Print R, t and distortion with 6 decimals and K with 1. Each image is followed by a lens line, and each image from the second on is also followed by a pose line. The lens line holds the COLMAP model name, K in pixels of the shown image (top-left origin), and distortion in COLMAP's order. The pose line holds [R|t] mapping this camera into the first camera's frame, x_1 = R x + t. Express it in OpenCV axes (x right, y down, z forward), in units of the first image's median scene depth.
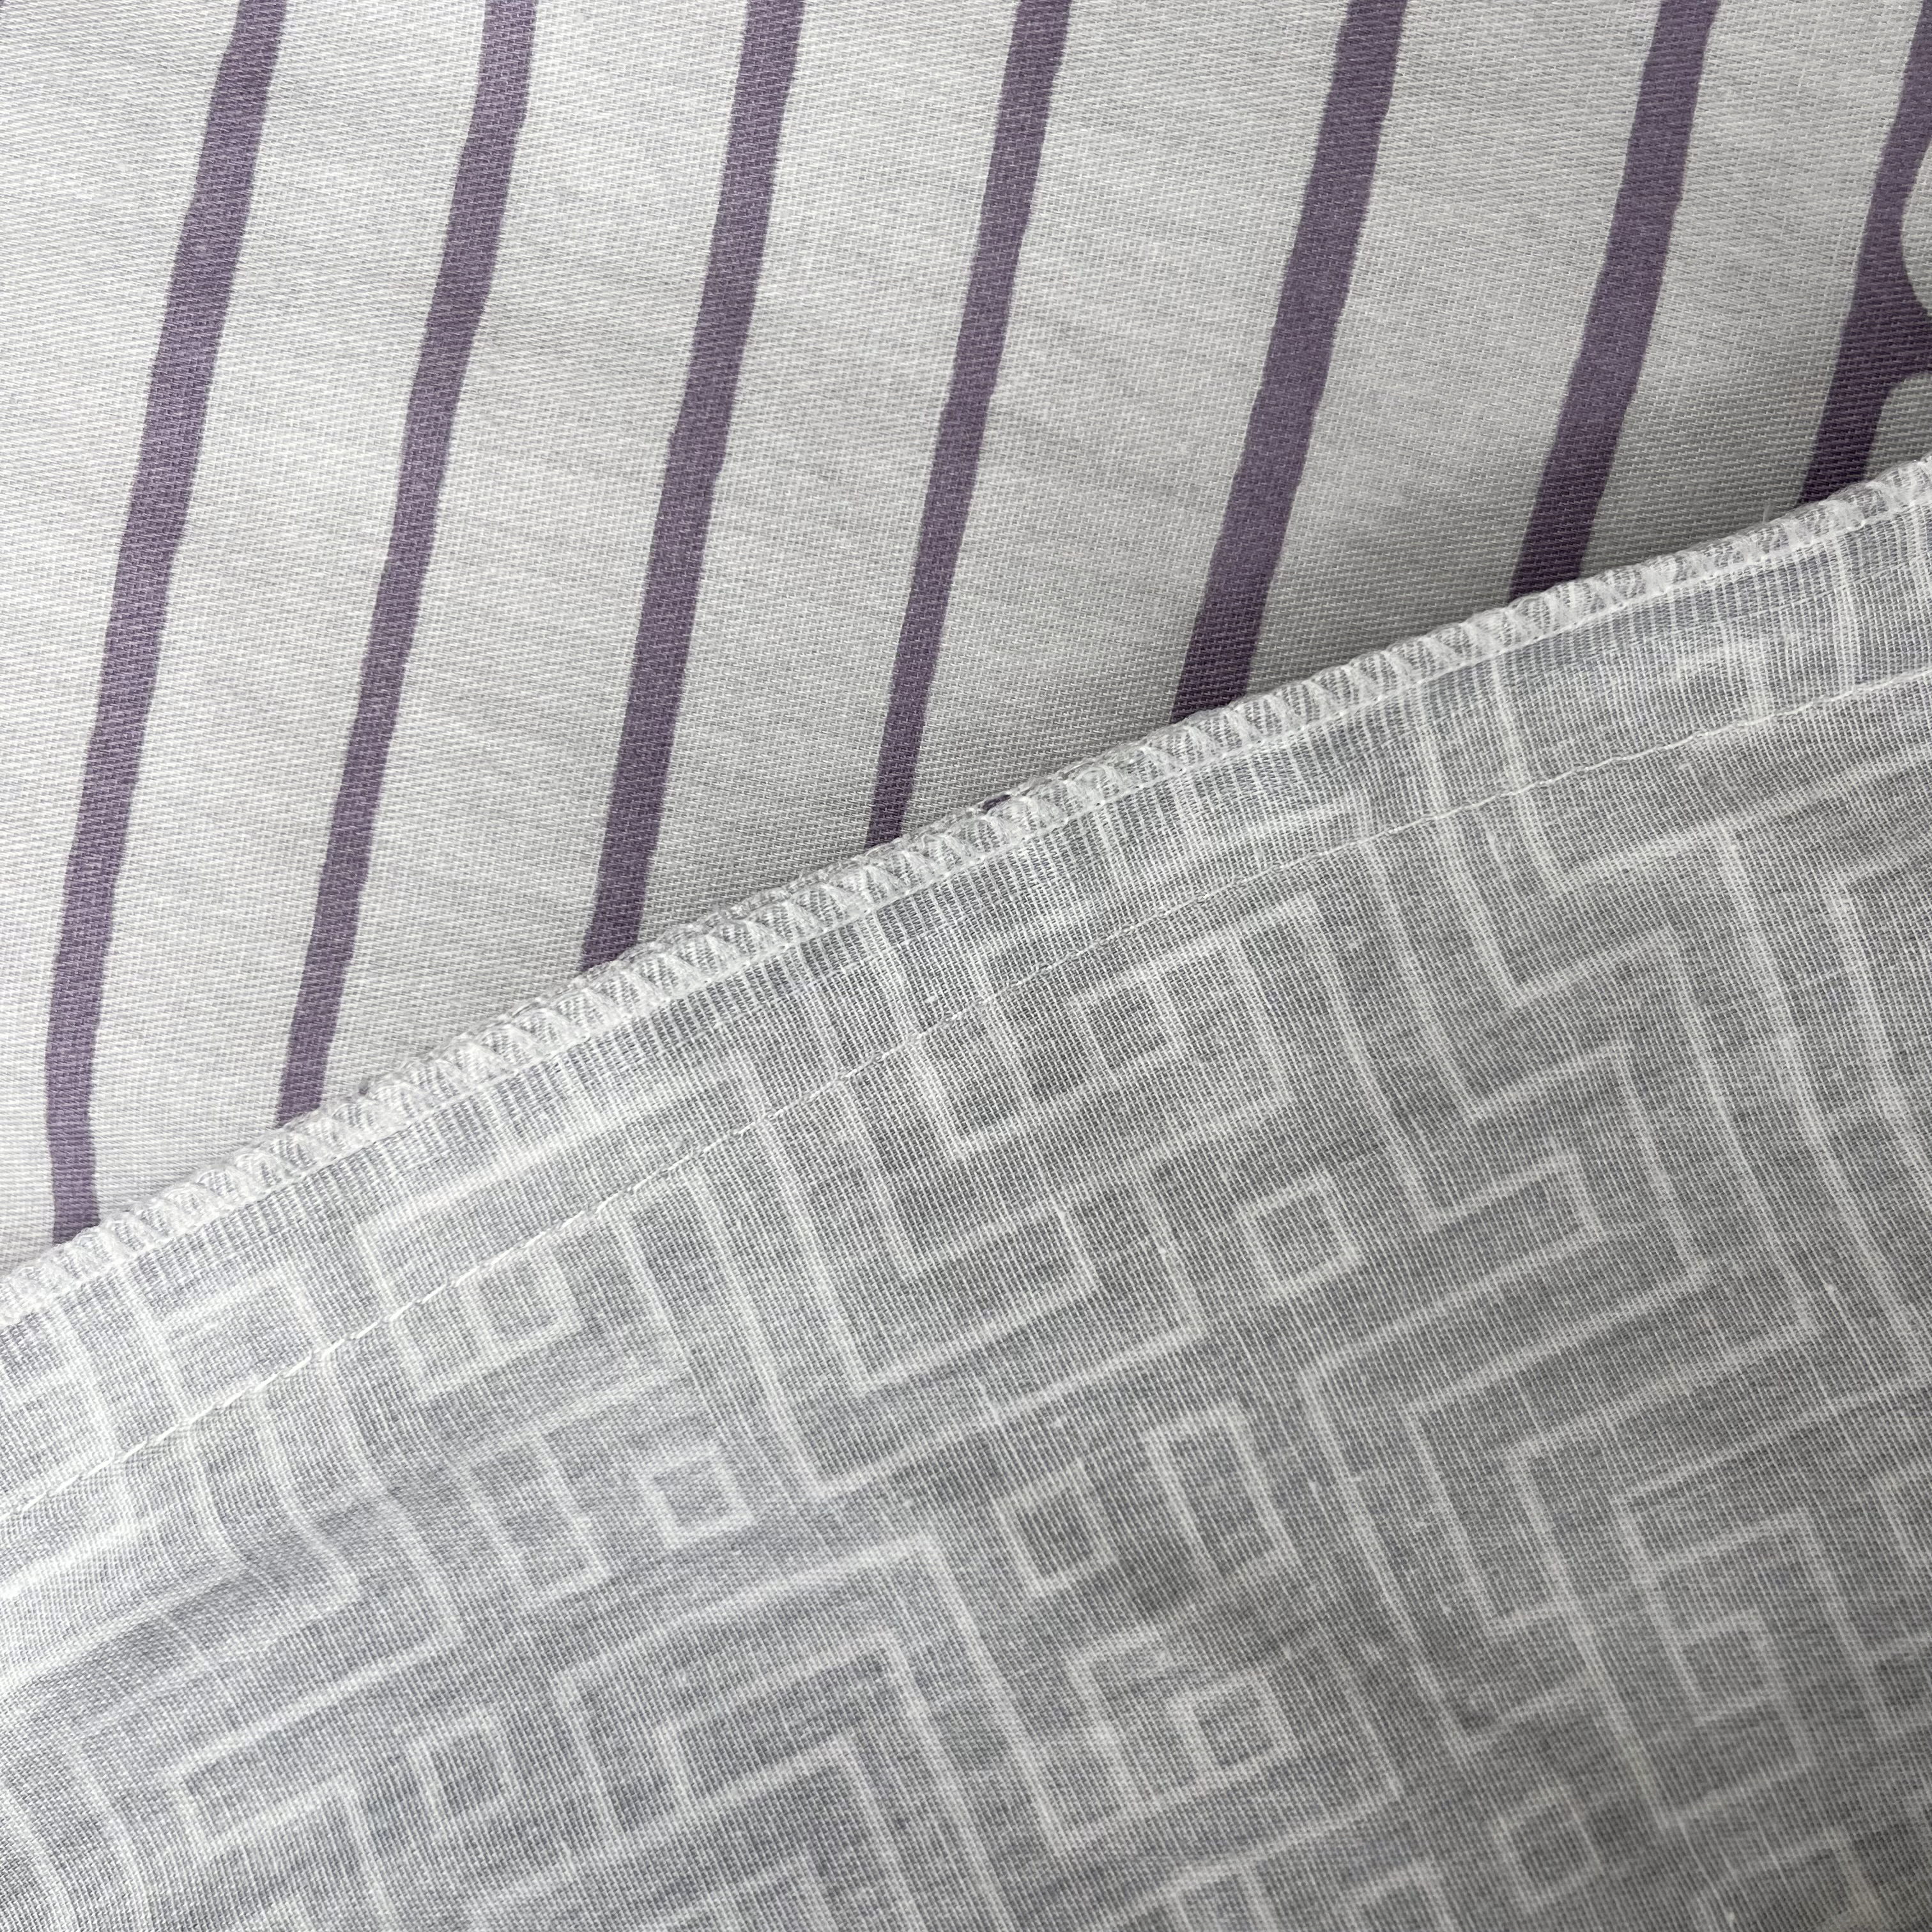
lens RADIAL K [[2064.2, 0, 966.0], [0, 2064.2, 966.0], [0, 0, 1]] dist [0.016311, 0.016515]
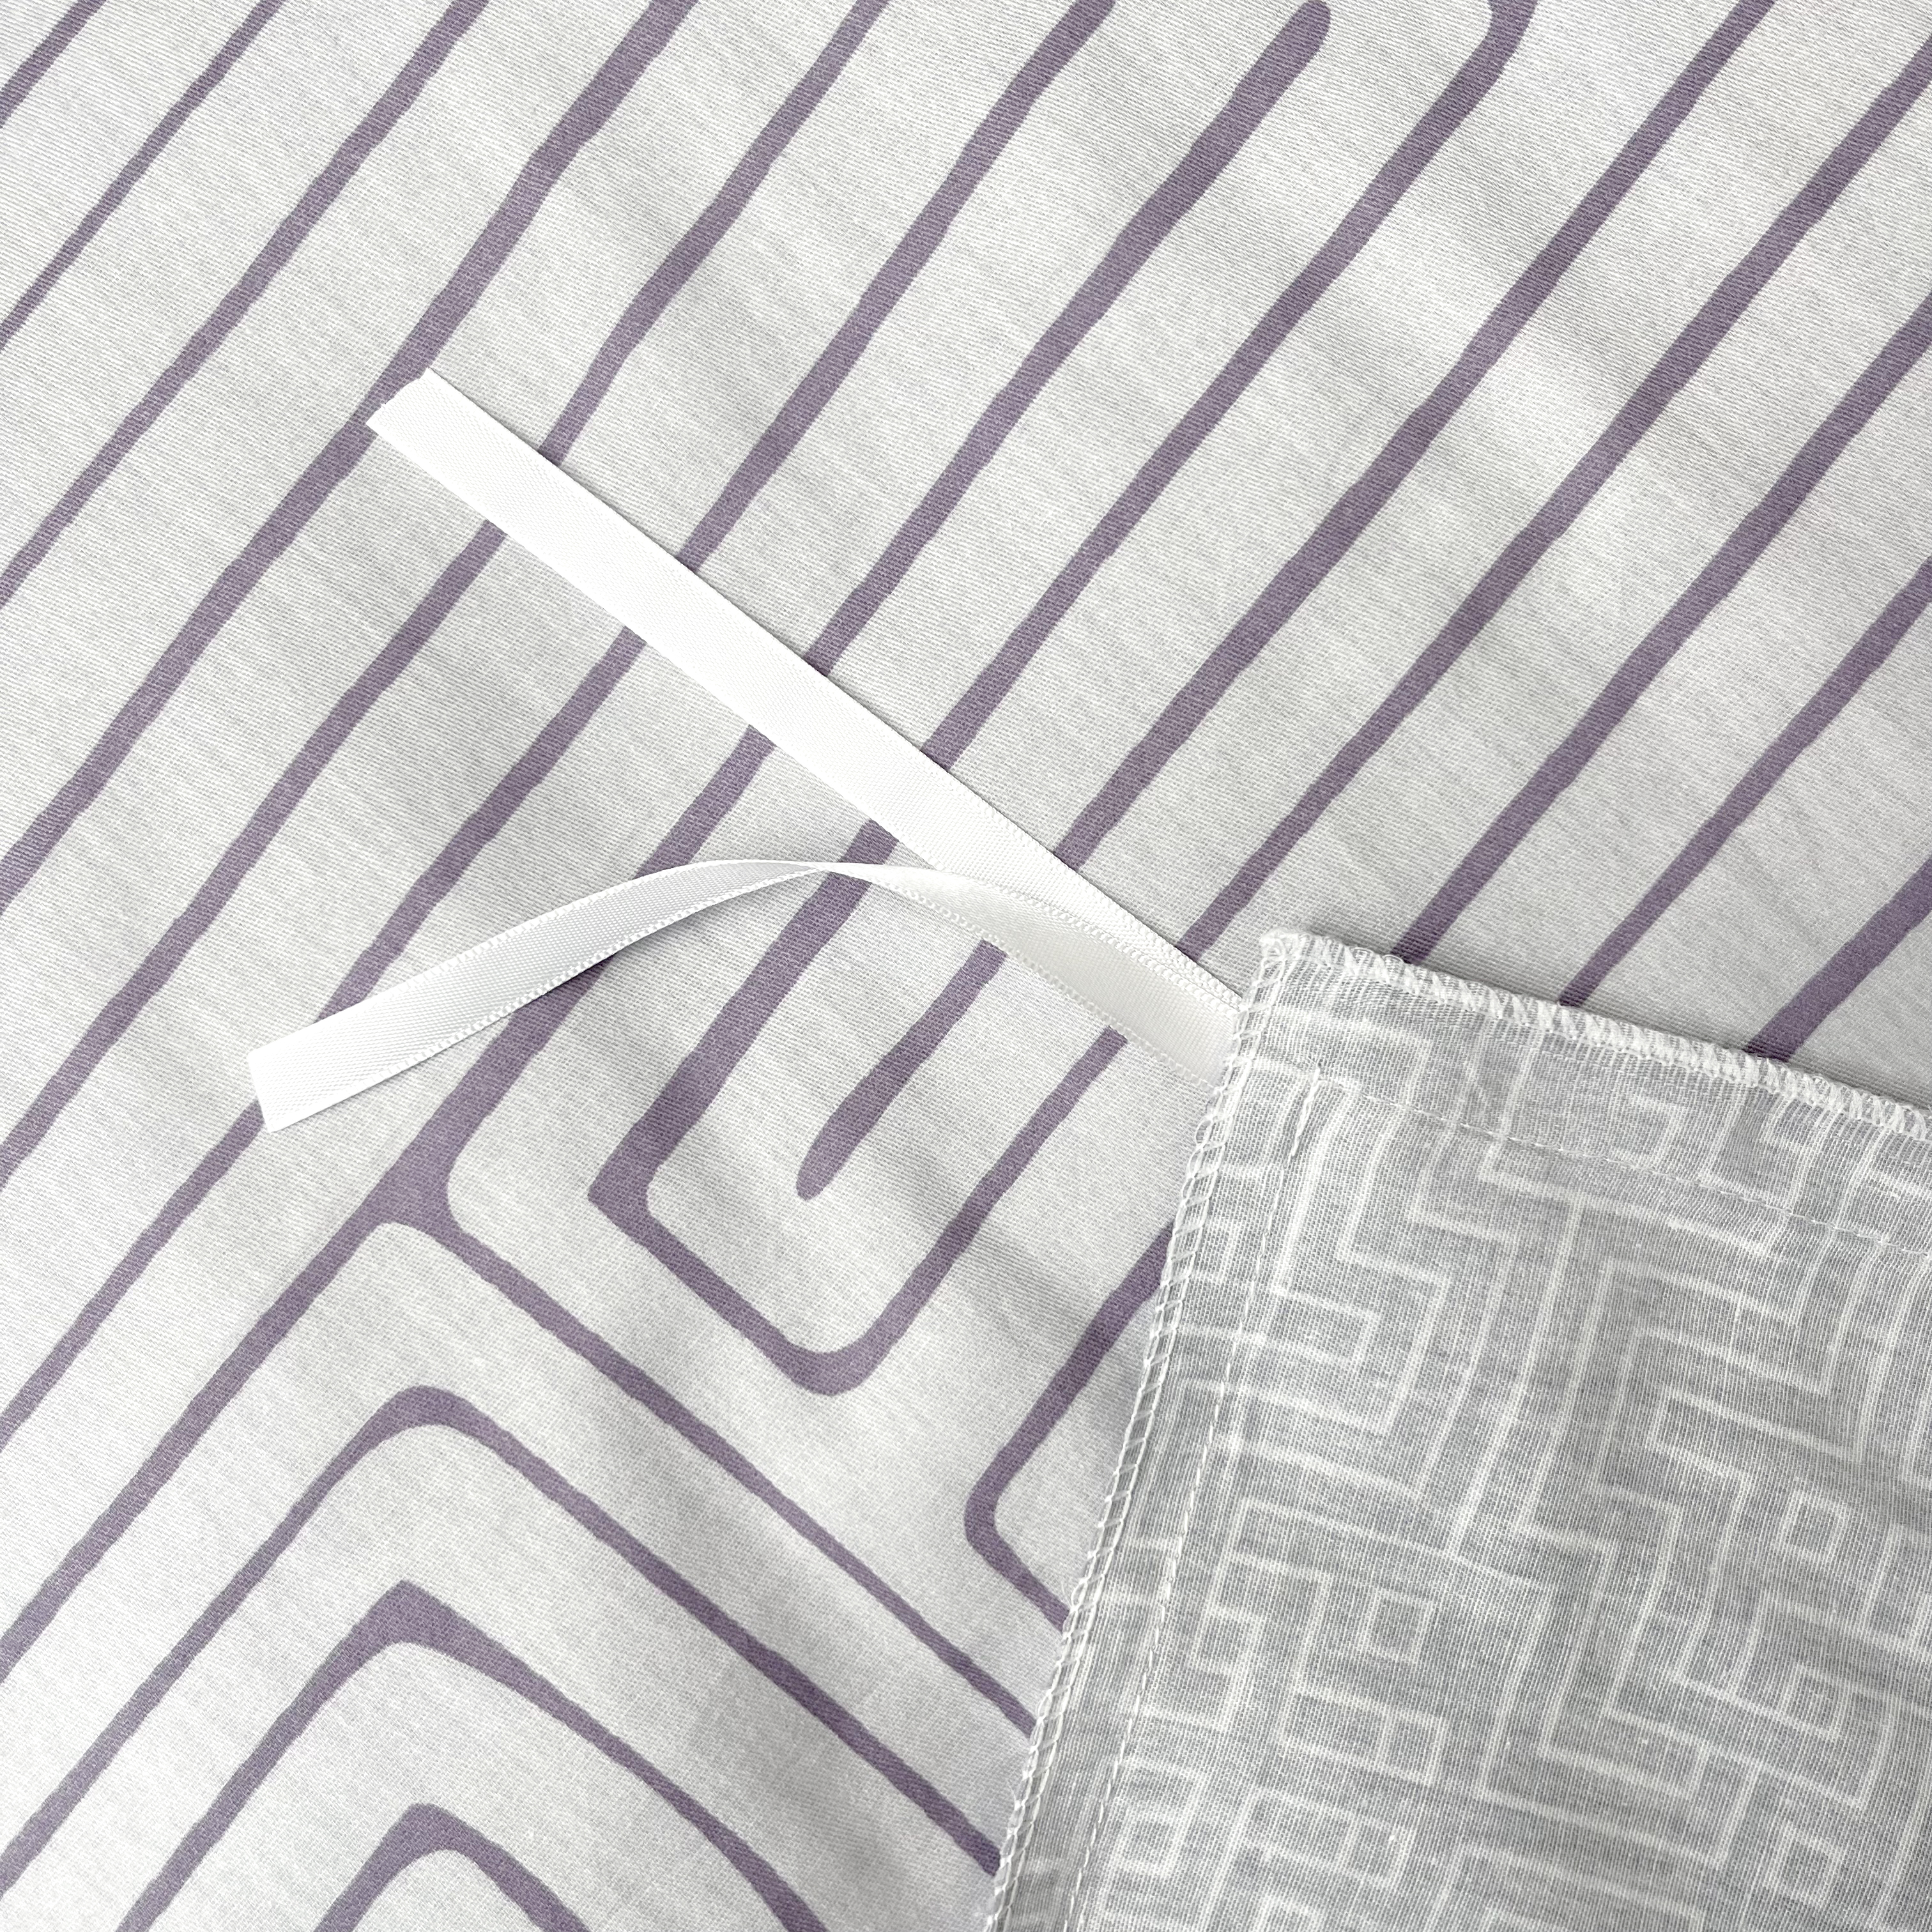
lens RADIAL K [[2064.2, 0, 966.0], [0, 2064.2, 966.0], [0, 0, 1]] dist [0.016311, 0.016515]
pose [[0.881126, 0.471329, 0.038286, -0.520713], [-0.471389, 0.881889, -0.008003, 0.111441], [-0.037536, -0.010996, 0.999235, -0.570196]]
